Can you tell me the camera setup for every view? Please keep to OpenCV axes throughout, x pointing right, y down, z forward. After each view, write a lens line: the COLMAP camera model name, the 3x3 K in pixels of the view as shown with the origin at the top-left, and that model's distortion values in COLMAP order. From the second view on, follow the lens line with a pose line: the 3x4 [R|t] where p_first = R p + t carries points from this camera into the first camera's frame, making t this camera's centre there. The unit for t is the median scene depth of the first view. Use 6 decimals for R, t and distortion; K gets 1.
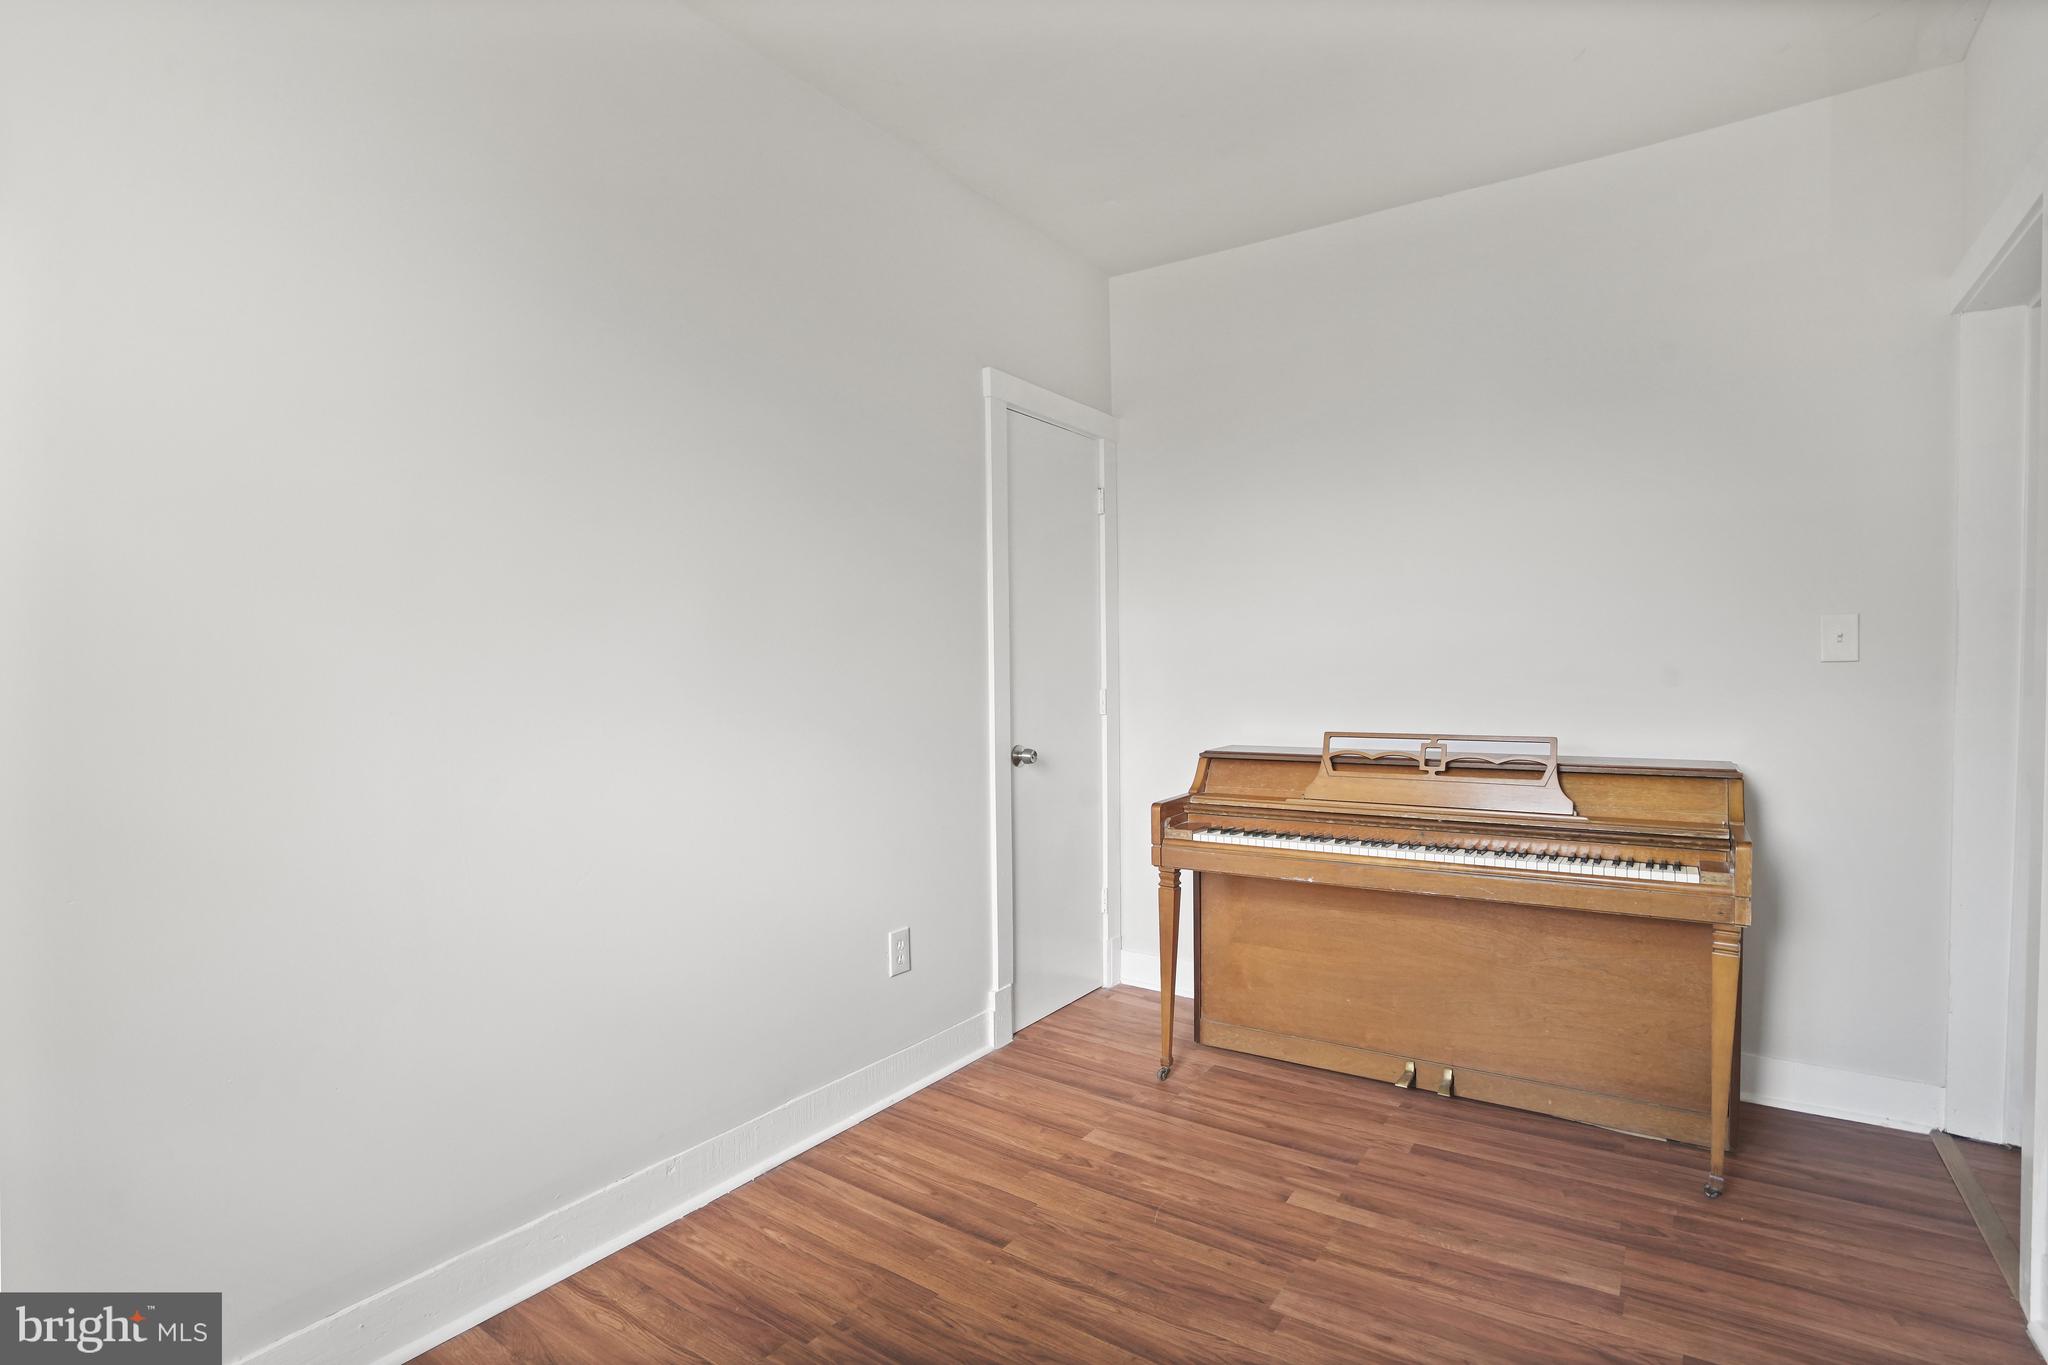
lens RADIAL K [[1014.3, 0, 1012.3], [0, 1014.3, 681.1], [0, 0, 1]] dist [-0.048221, 0.021258]
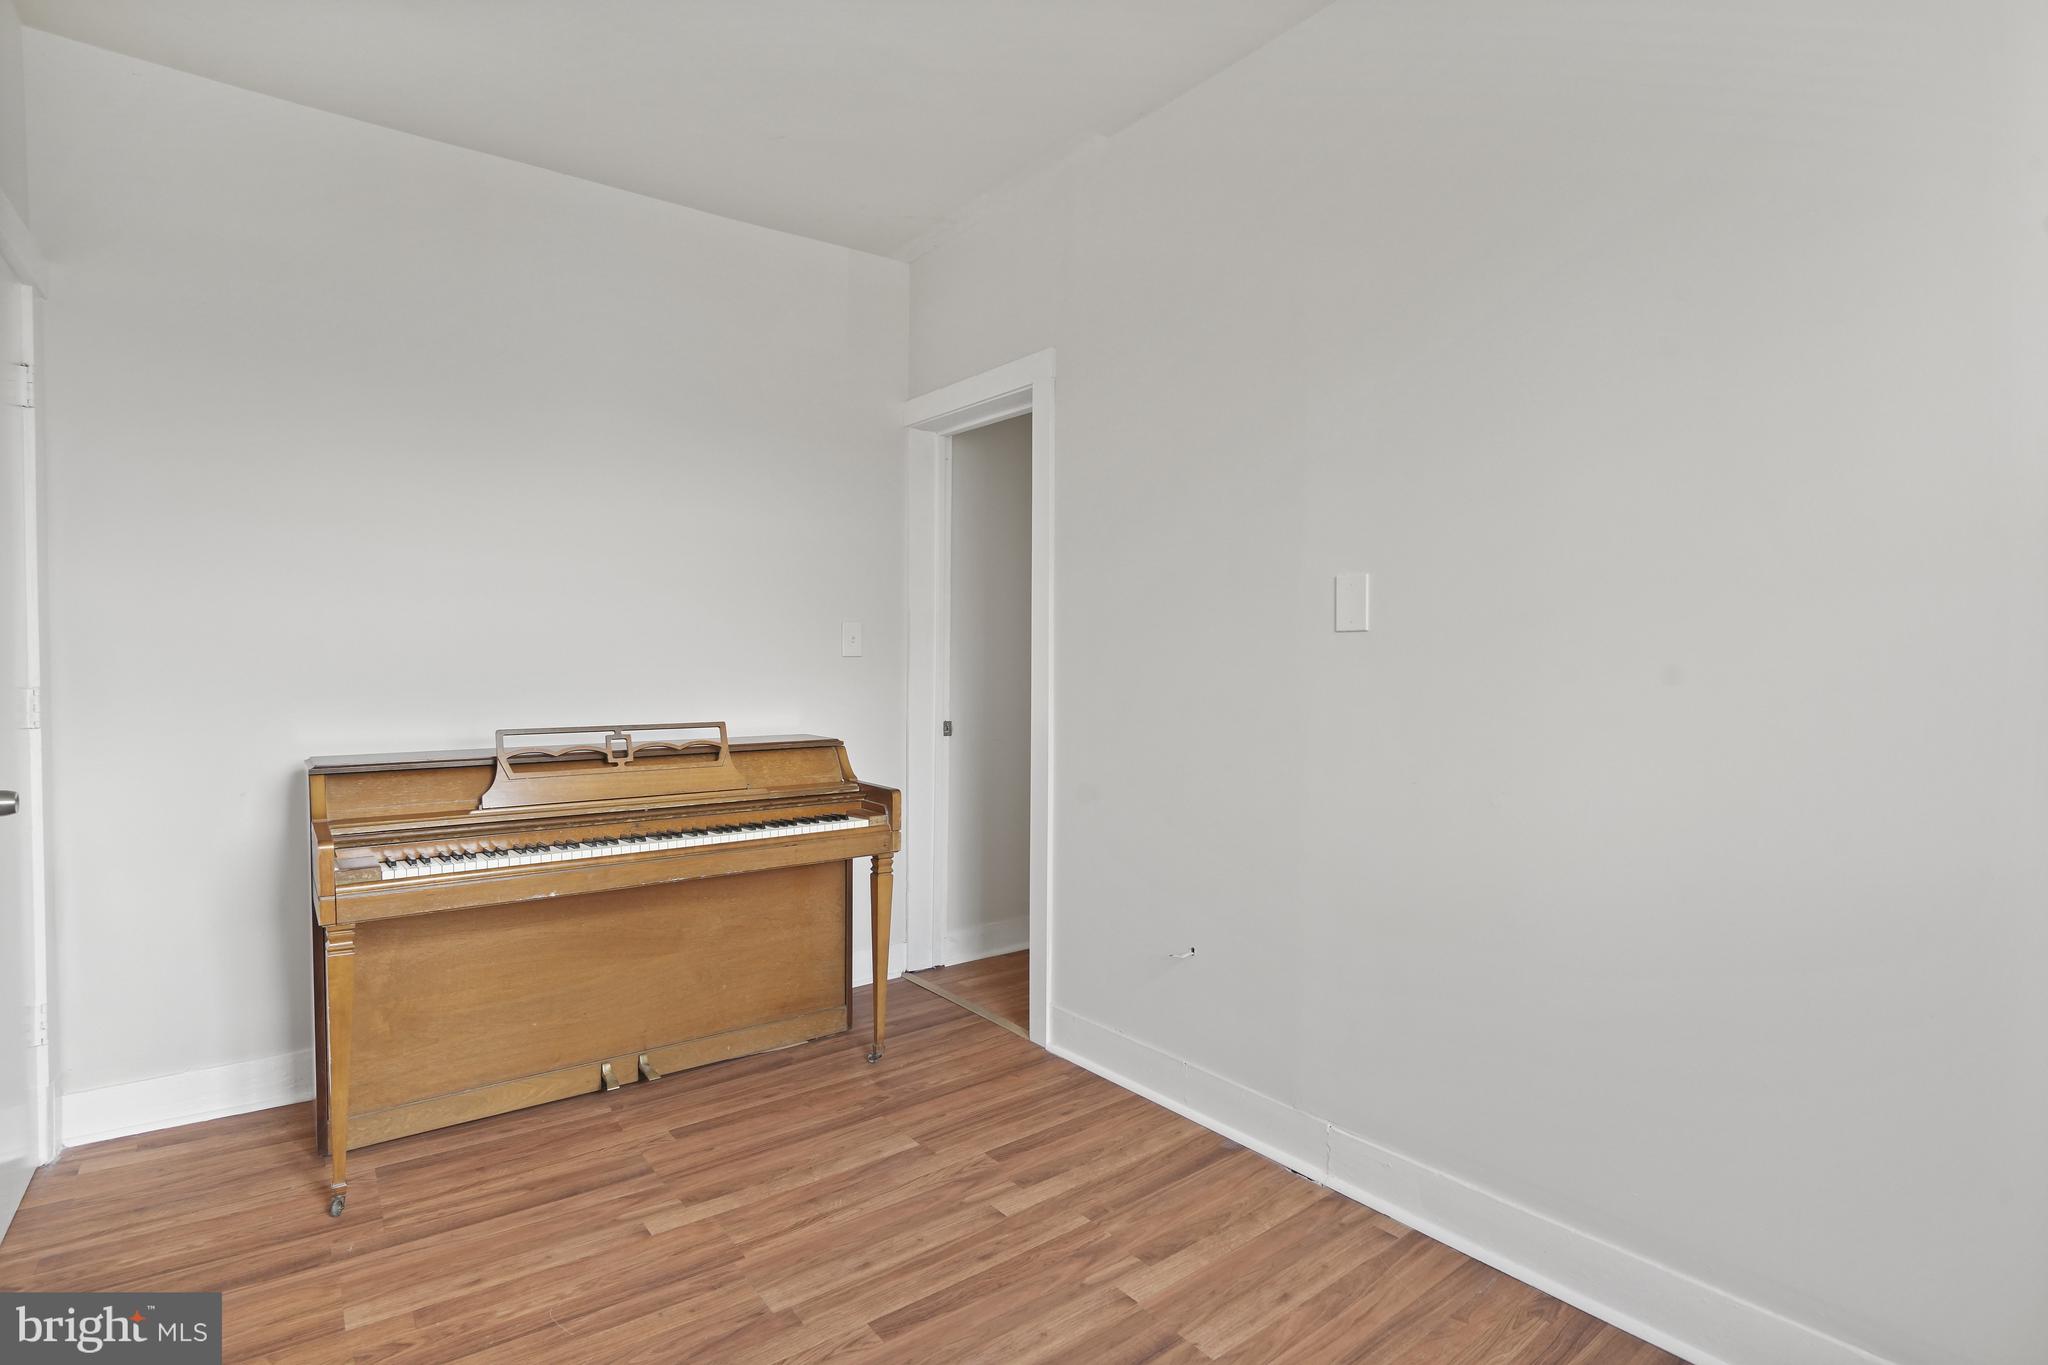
lens RADIAL K [[1014.3, 0, 1012.3], [0, 1014.3, 681.1], [0, 0, 1]] dist [-0.048221, 0.021258]
pose [[0.310751, -0.008930, 0.950450, -0.438355], [0.006301, 0.999953, 0.007335, 0.004836], [-0.950471, 0.003710, 0.310792, 0.352079]]
